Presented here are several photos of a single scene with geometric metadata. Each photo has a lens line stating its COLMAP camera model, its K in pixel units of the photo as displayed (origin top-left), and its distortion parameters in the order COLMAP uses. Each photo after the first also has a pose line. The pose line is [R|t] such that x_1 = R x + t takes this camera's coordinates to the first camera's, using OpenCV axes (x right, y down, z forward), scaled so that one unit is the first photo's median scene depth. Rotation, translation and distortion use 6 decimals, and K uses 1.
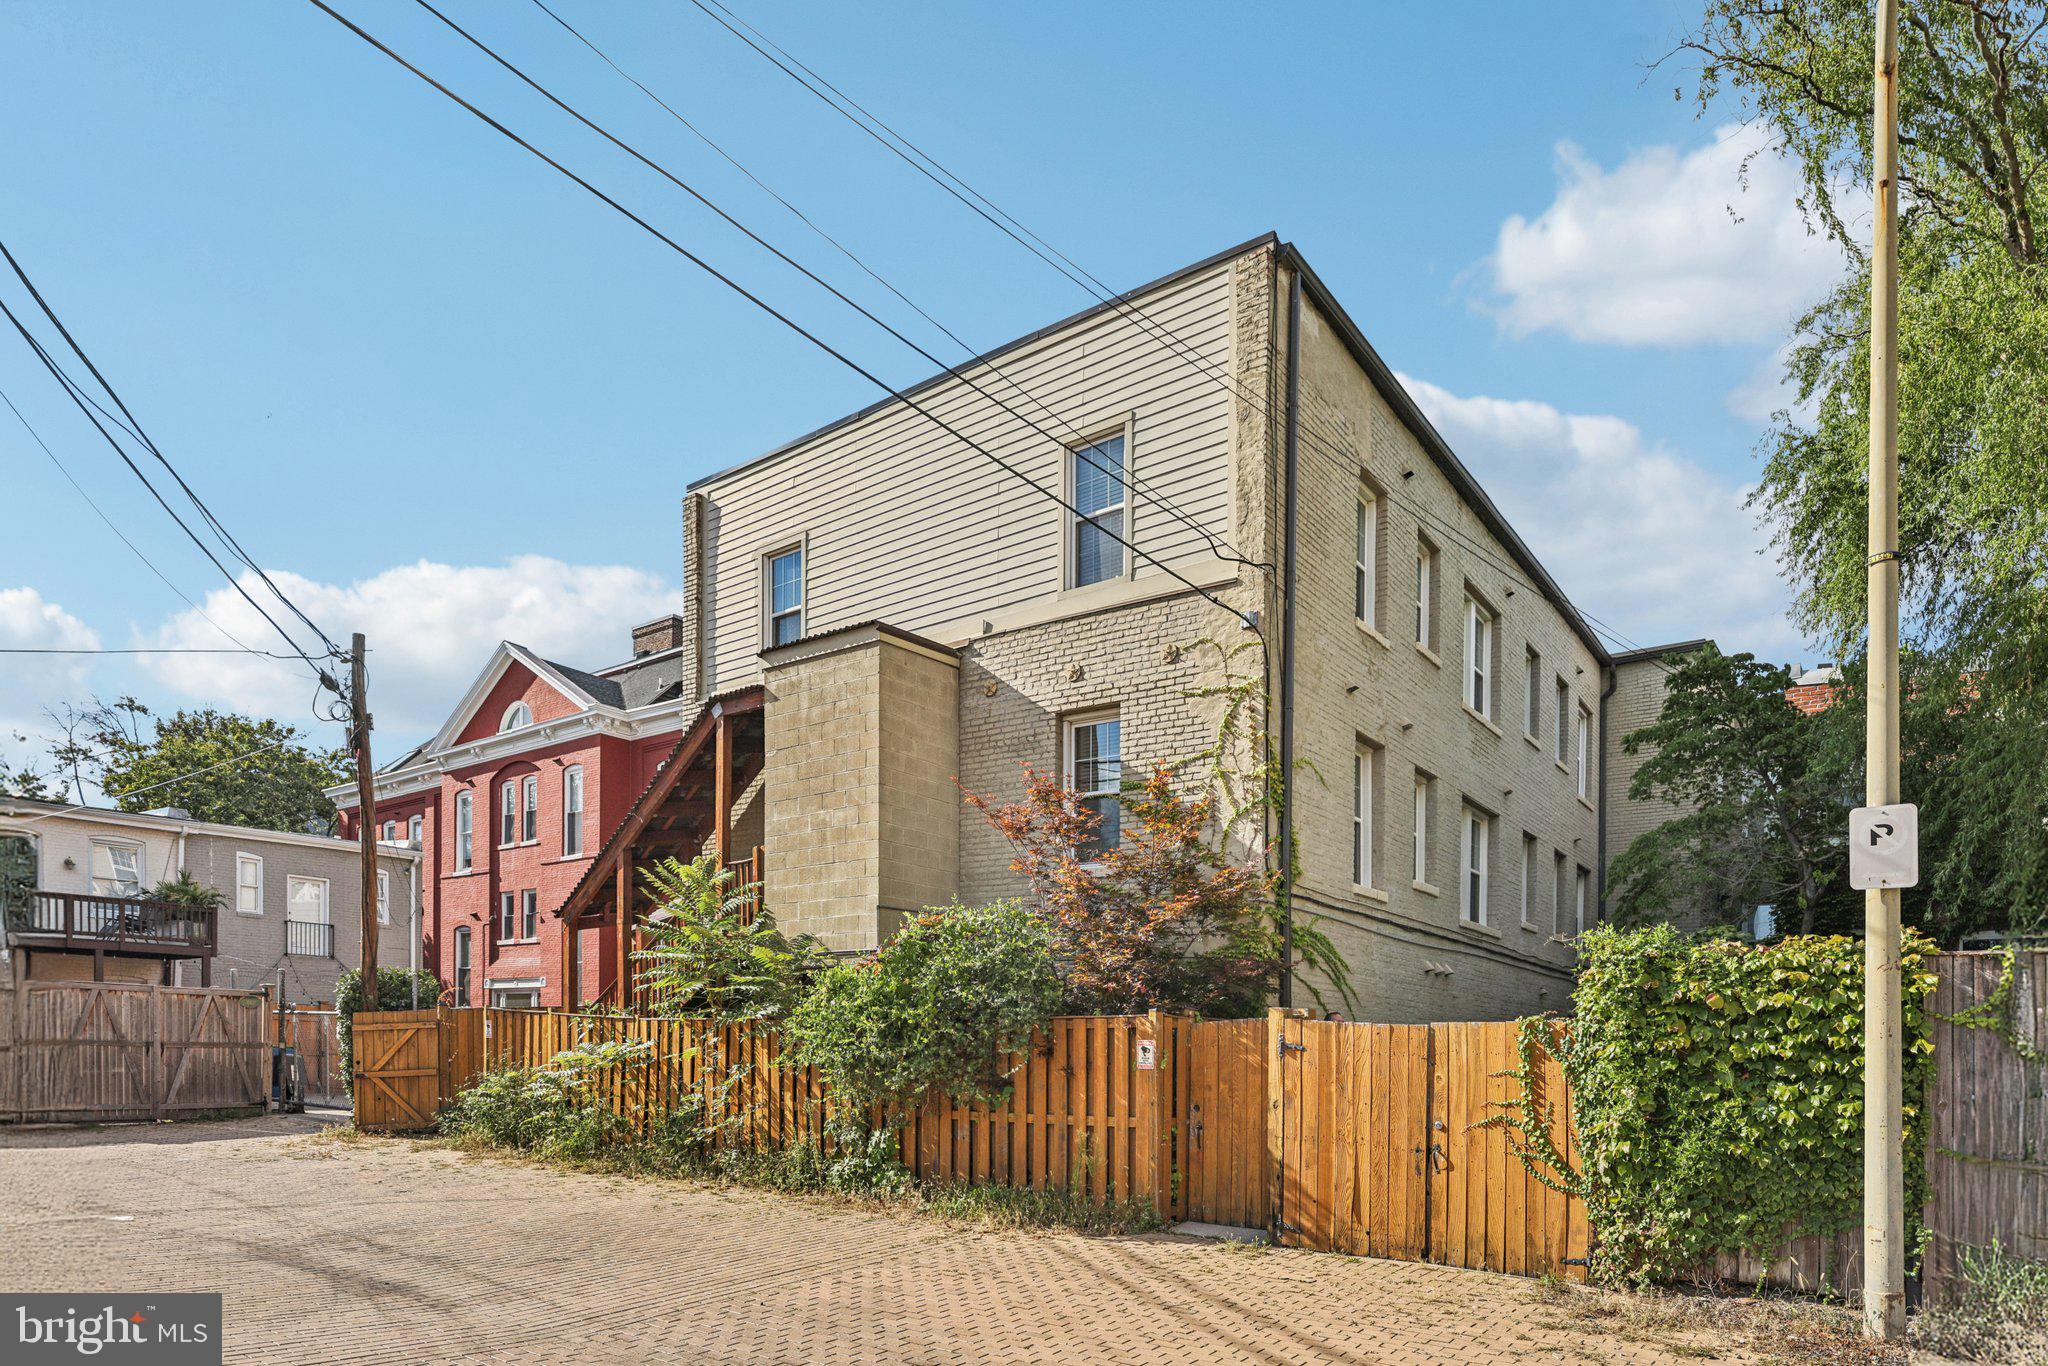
lens RADIAL K [[1257.7, 0, 1024.0], [0, 1257.7, 683.0], [0, 0, 1]] dist [-0.027824, 0.000364]
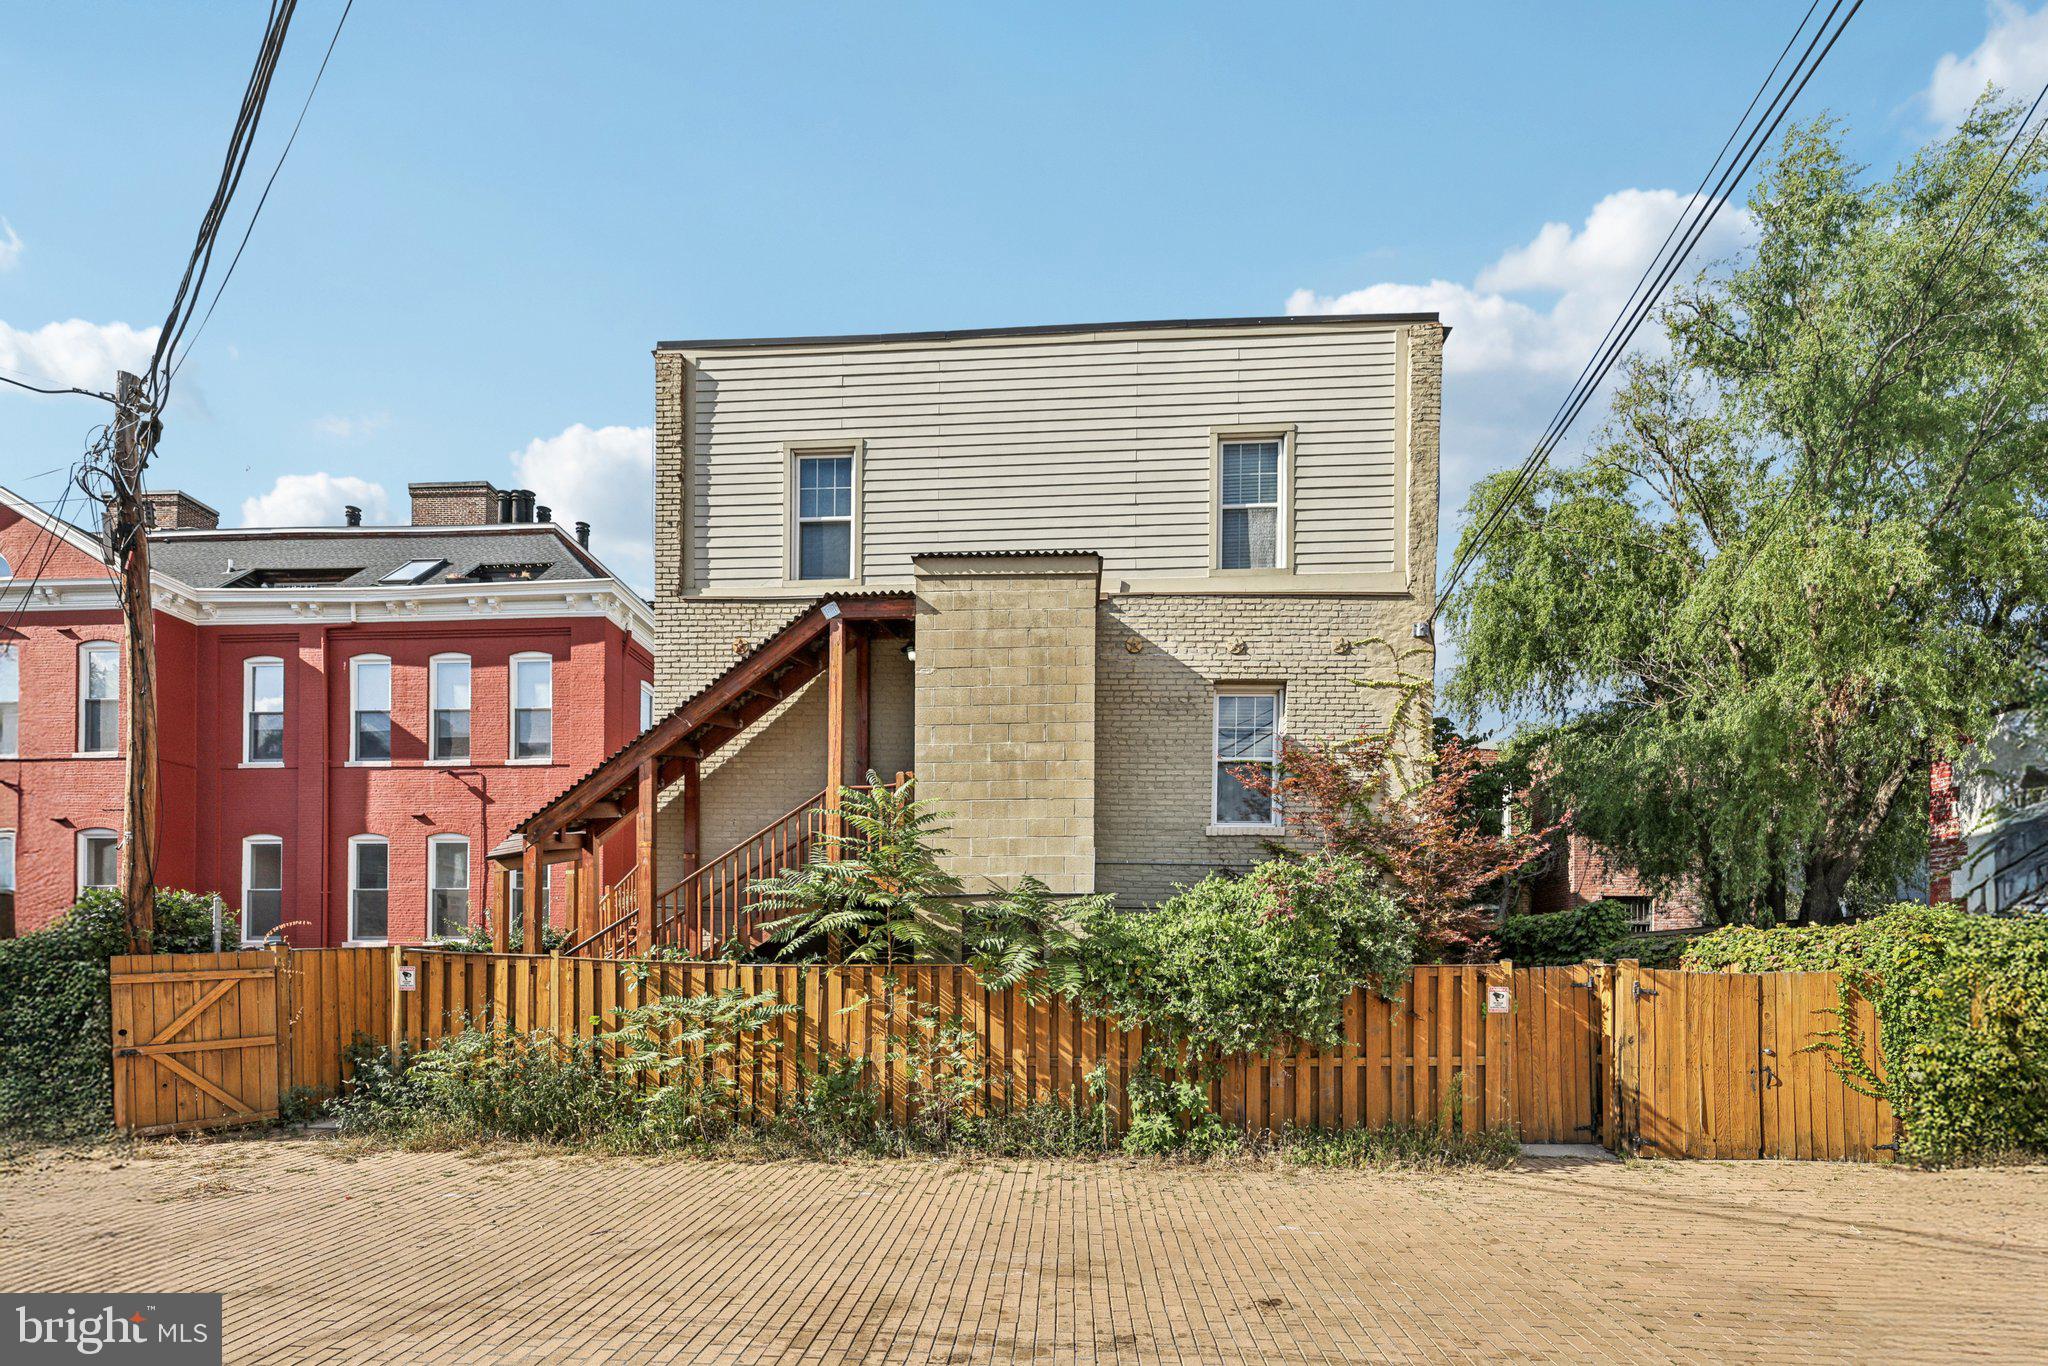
lens RADIAL K [[920.8, 0, 1026.0], [0, 920.8, 761.3], [0, 0, 1]] dist [-0.010525, -0.000294]
pose [[0.807799, 0.117809, 0.577565, -0.555361], [-0.156186, 0.987581, 0.017004, 0.105135], [-0.568389, -0.103943, 0.816167, 0.451266]]
